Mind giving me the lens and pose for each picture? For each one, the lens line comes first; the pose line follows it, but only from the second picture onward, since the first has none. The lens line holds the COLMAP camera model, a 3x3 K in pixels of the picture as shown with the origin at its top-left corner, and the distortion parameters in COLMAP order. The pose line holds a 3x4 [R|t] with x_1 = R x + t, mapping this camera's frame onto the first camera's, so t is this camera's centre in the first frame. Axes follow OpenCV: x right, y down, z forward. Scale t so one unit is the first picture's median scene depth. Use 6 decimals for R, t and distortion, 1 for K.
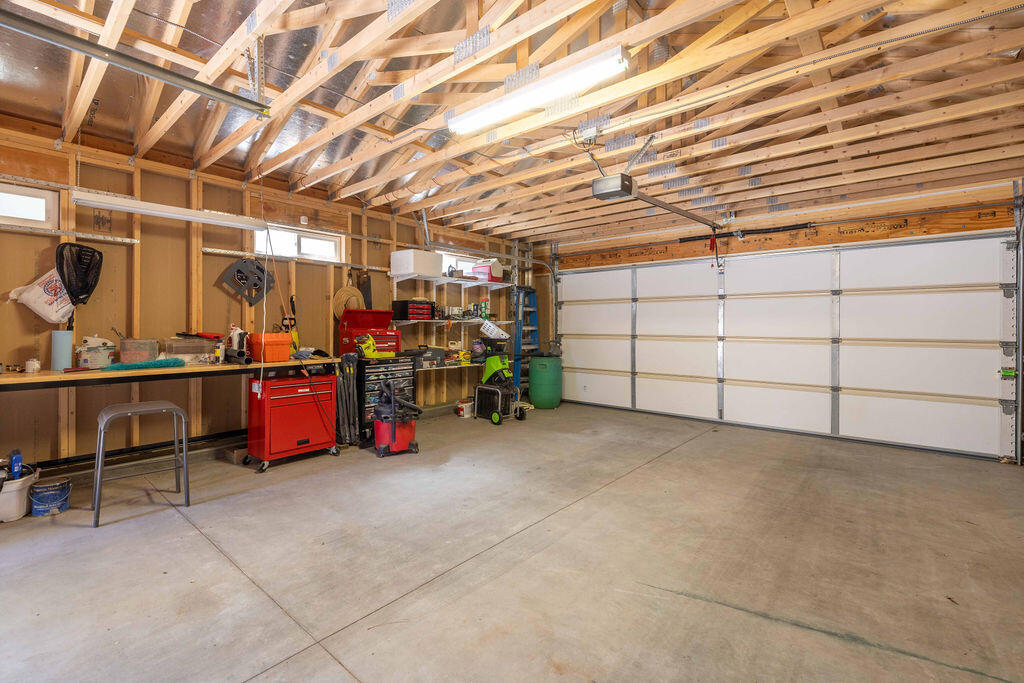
lens RADIAL K [[433.5, 0, 514.2], [0, 433.5, 332.7], [0, 0, 1]] dist [0.002205, 0.001497]
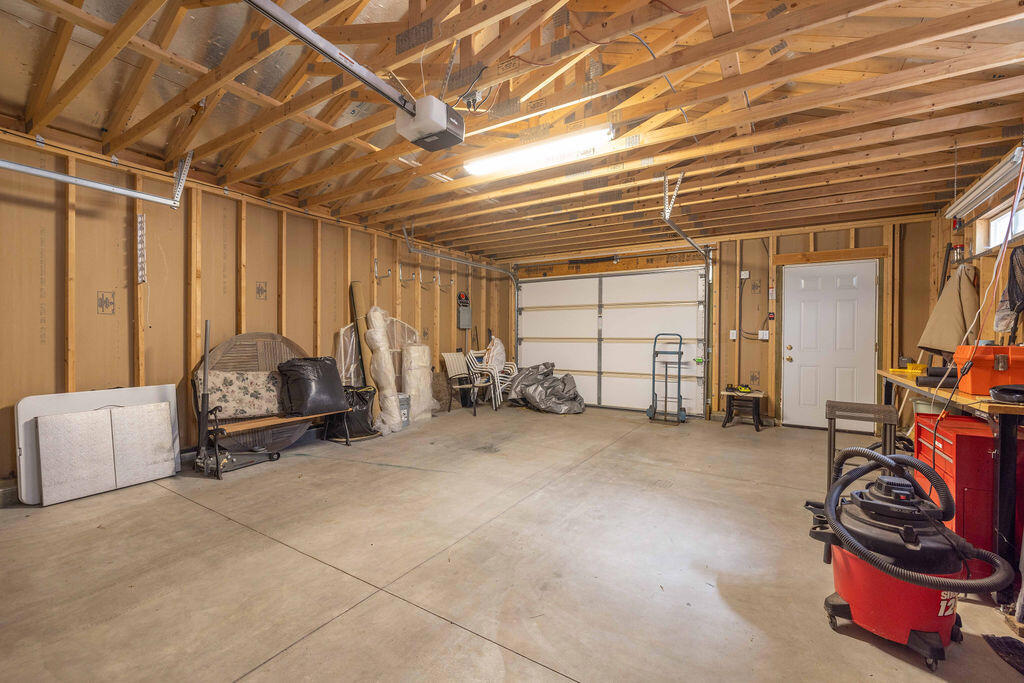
lens RADIAL K [[433.5, 0, 510.5], [0, 433.5, 339.5], [0, 0, 1]] dist [0.002205, 0.001497]
pose [[-0.991969, -0.008103, -0.126224, 0.250776], [-0.010876, 0.999714, 0.021294, -0.028786], [0.126015, 0.022496, -0.991773, 2.244034]]
